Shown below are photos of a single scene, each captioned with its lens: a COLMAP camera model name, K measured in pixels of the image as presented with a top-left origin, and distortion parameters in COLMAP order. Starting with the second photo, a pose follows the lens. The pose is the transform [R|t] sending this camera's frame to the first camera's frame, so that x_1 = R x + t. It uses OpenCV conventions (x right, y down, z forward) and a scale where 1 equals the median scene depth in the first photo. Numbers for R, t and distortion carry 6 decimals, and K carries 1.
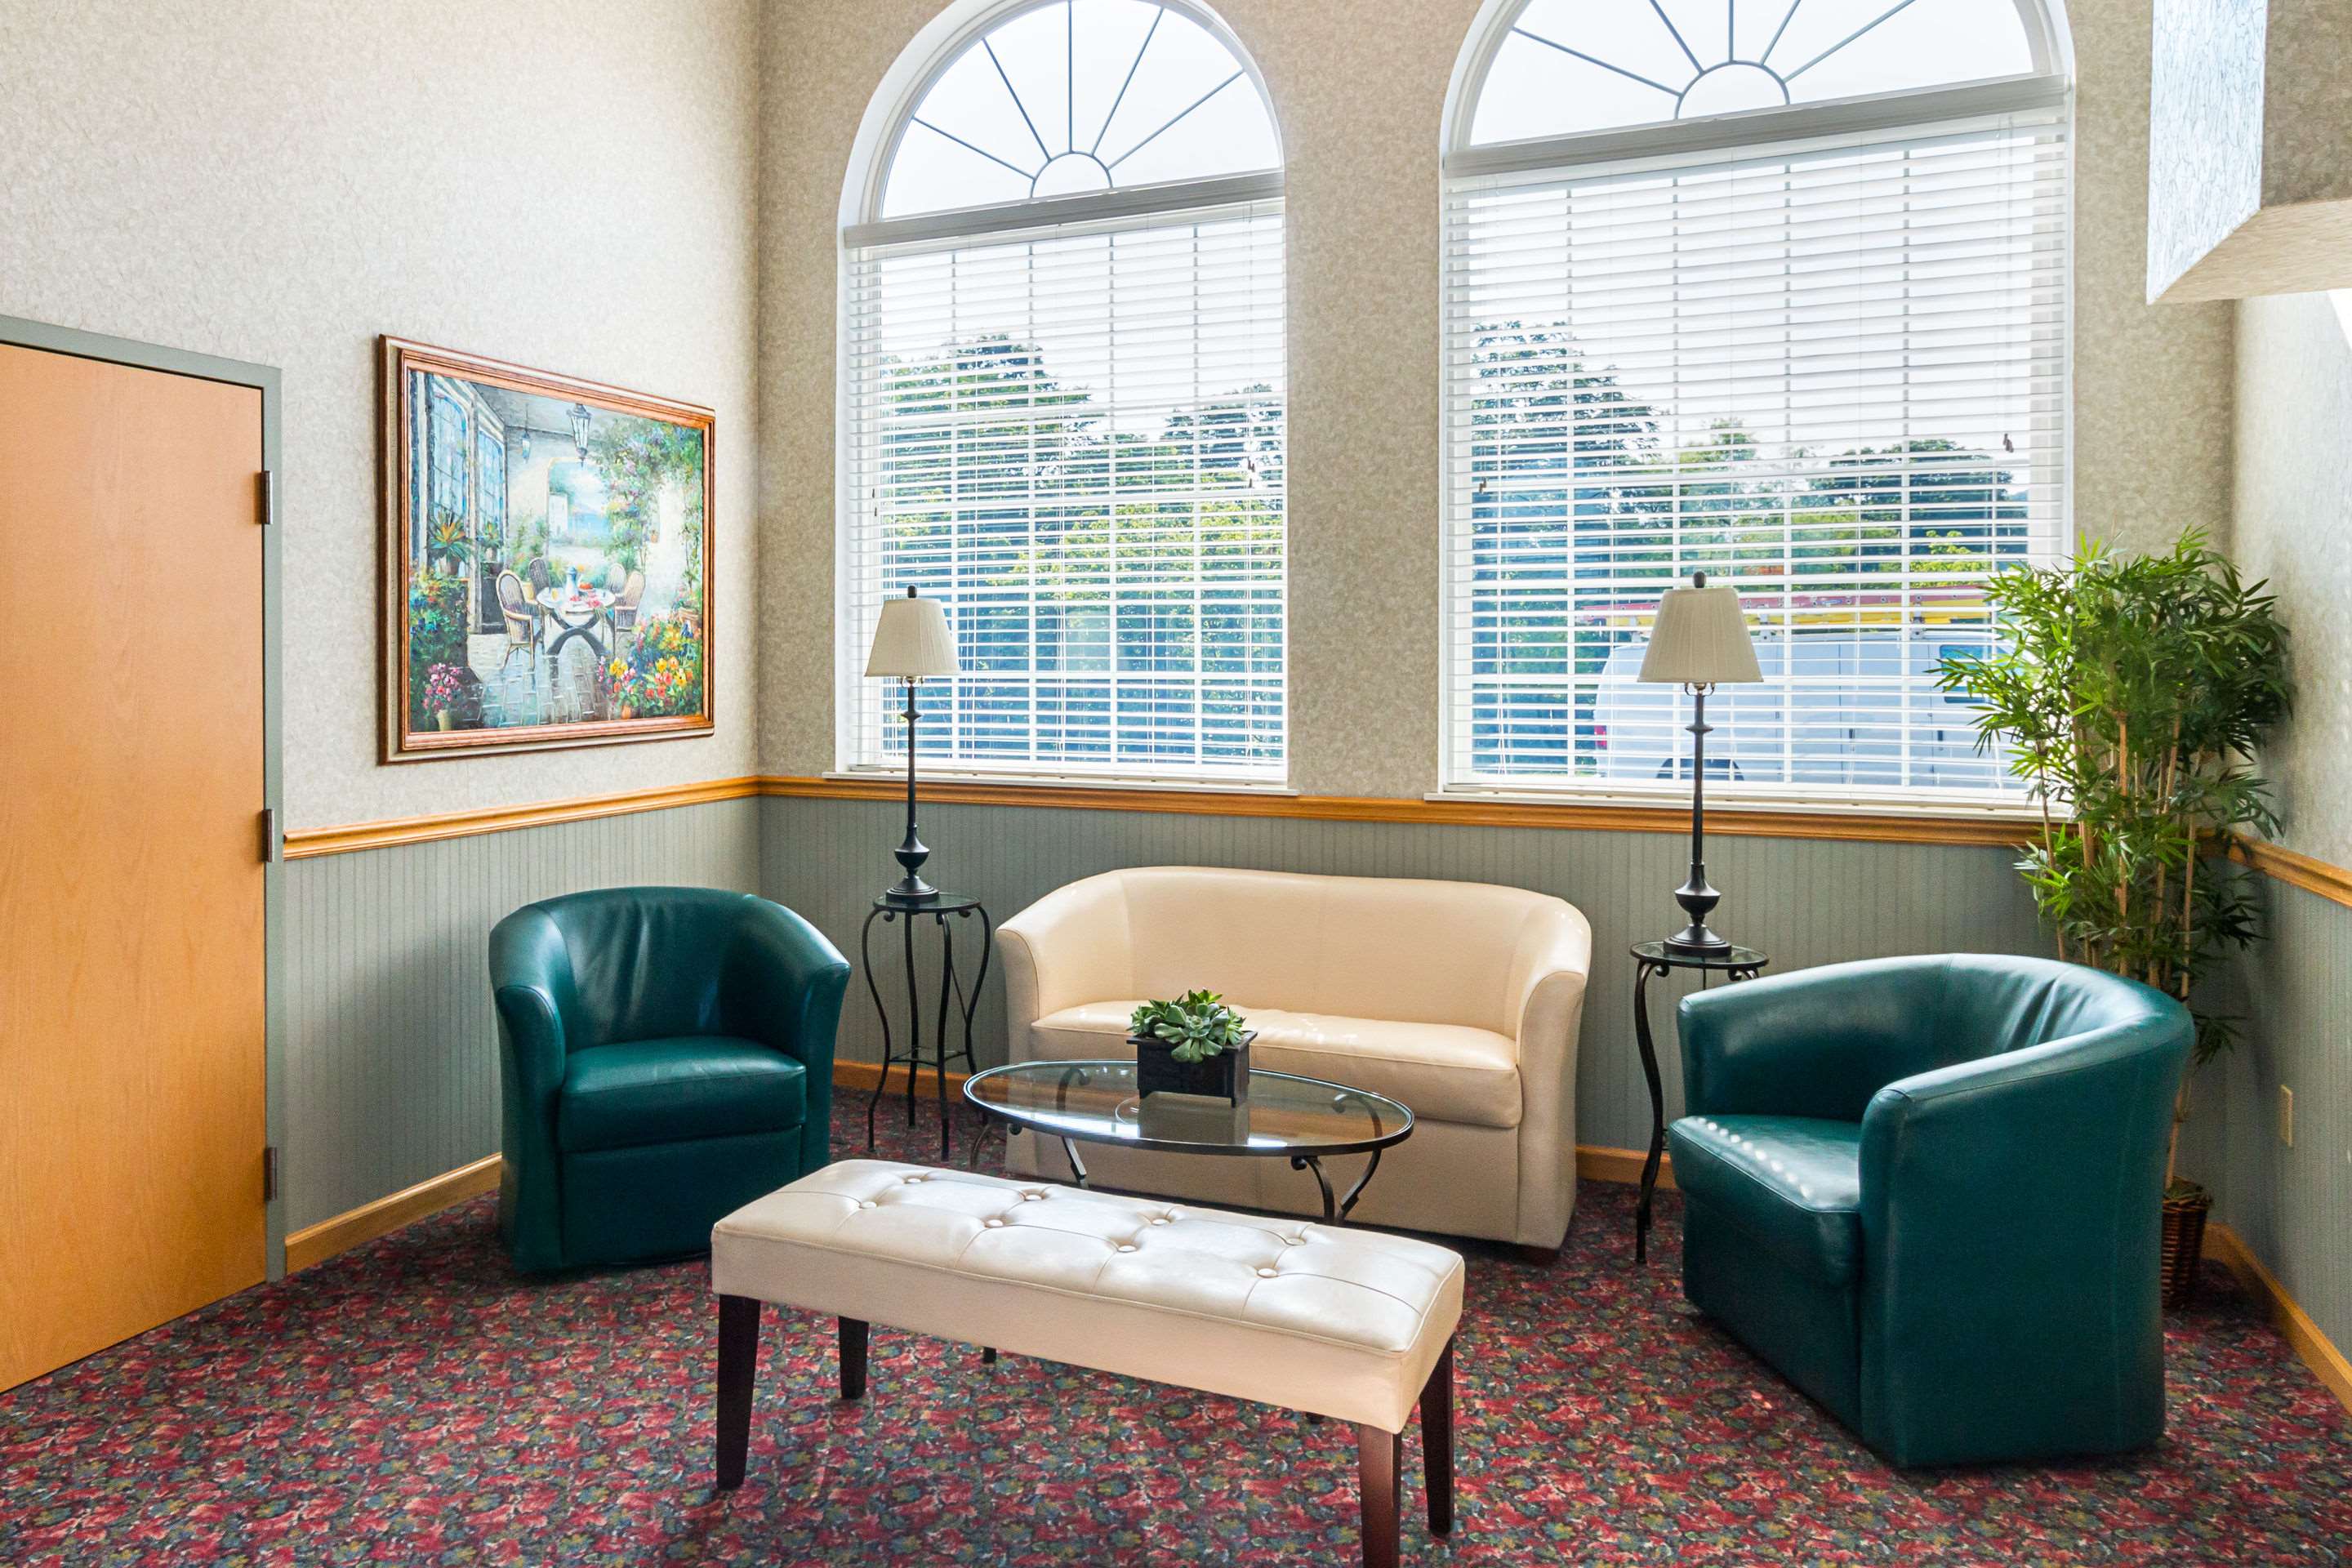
lens RADIAL K [[1583.7, 0, 1180.7], [0, 1583.7, 660.3], [0, 0, 1]] dist [0.008165, 0.003012]
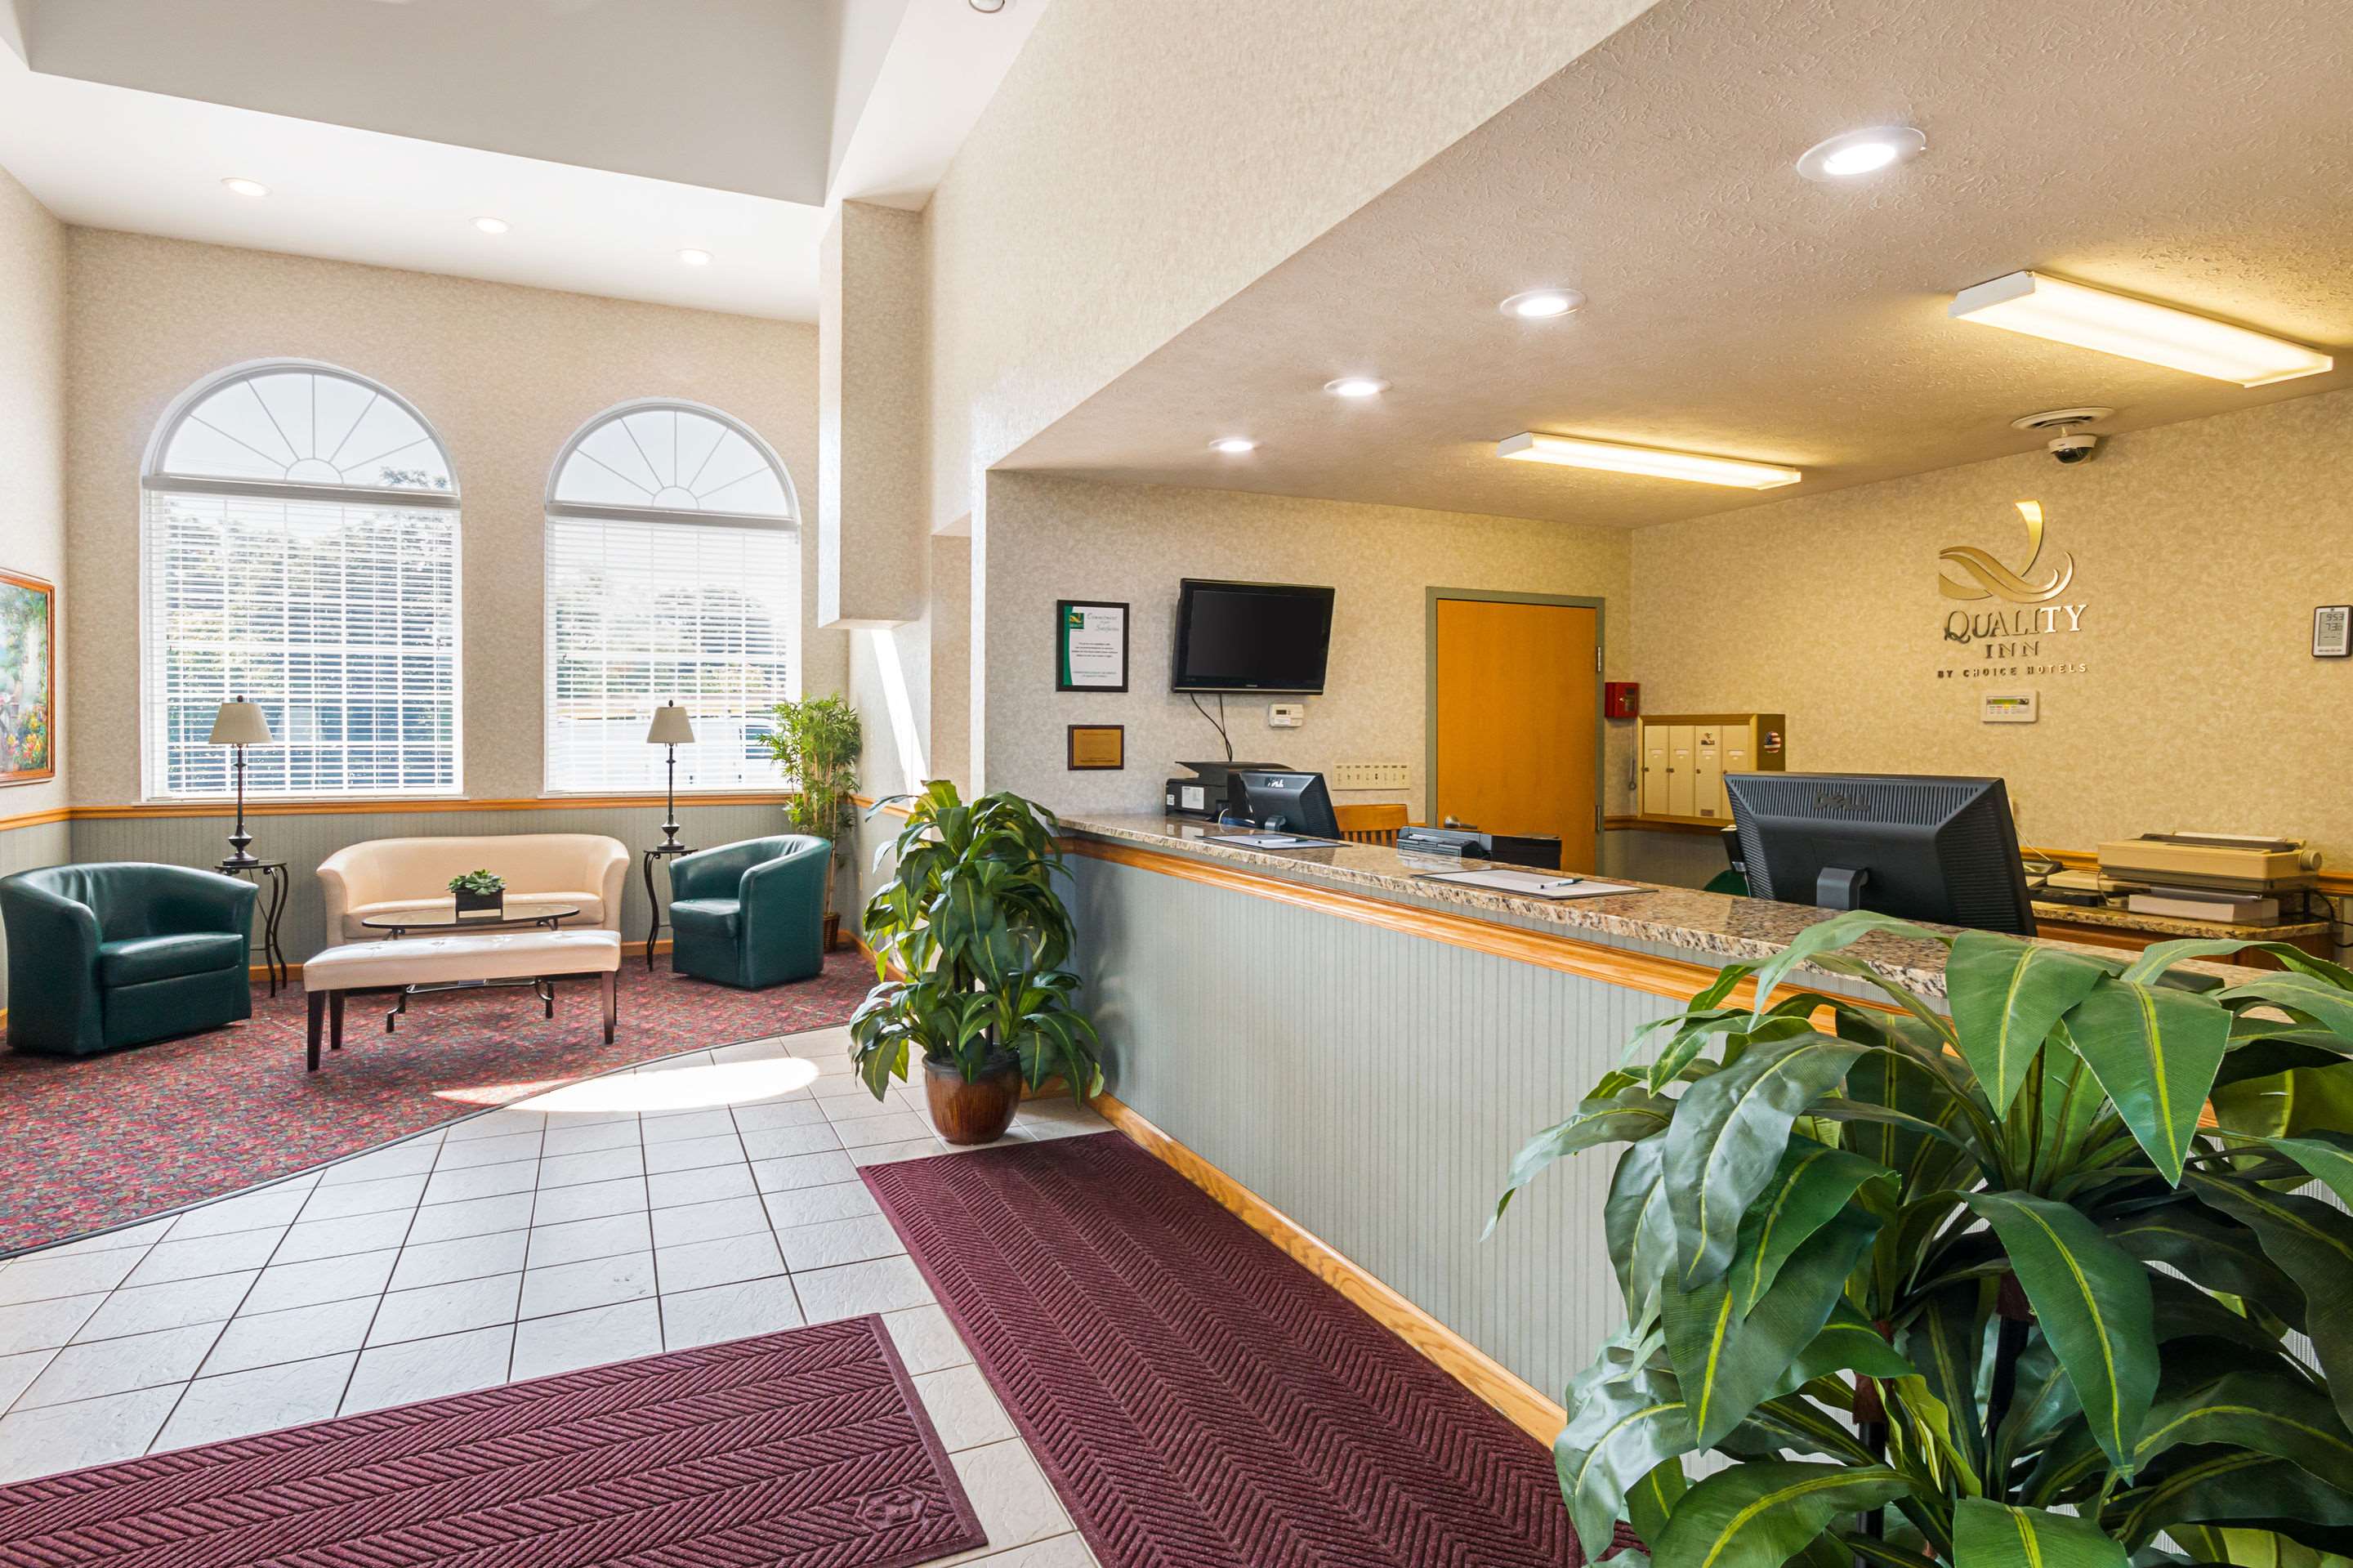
lens RADIAL K [[1196.4, 0, 1093.7], [0, 1196.4, 749.6], [0, 0, 1]] dist [-0.031756, 0.029055]
pose [[0.734479, -0.009271, 0.678568, -0.455162], [0.001030, 0.999921, 0.012546, 0.000554], [-0.678630, -0.008516, 0.734431, -0.836384]]
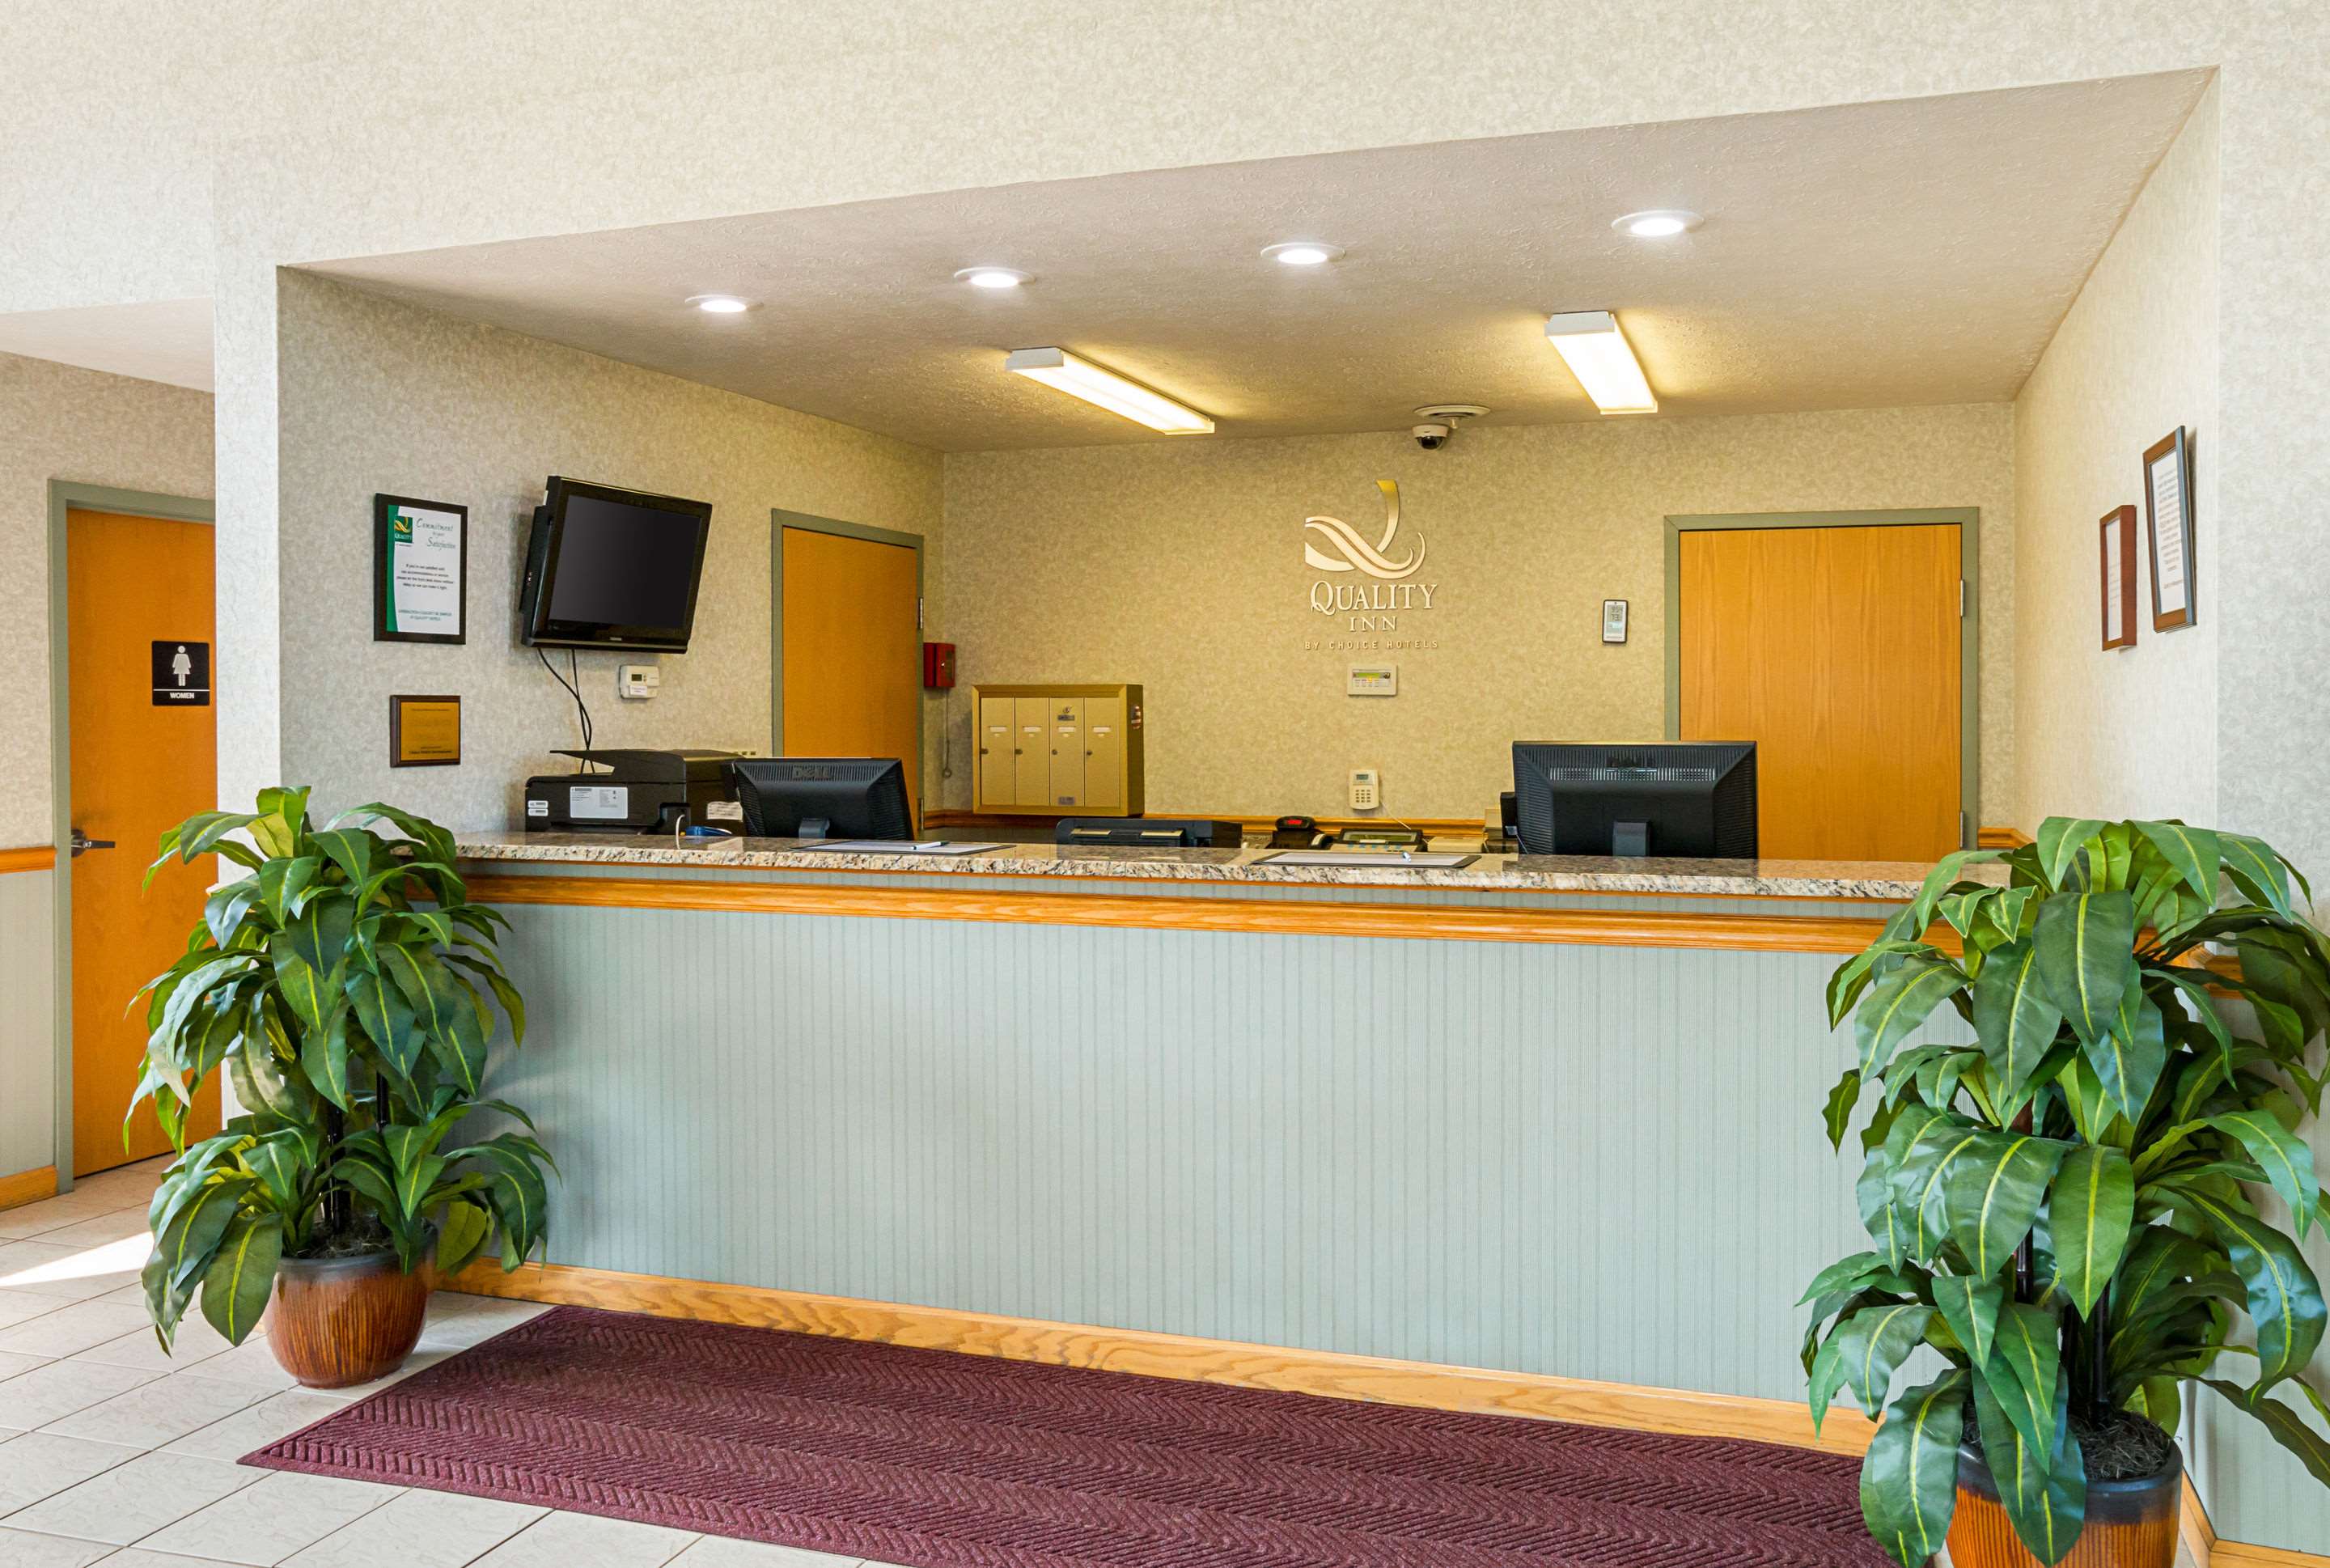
lens RADIAL K [[1909.4, 0, 1159.6], [0, 1909.4, 712.5], [0, 0, 1]] dist [0.005142, 0.007242]
pose [[-0.003070, -0.003618, 0.999989, -0.831903], [0.002736, 0.999990, 0.003626, -0.001062], [-0.999992, 0.002747, -0.003060, -0.442741]]
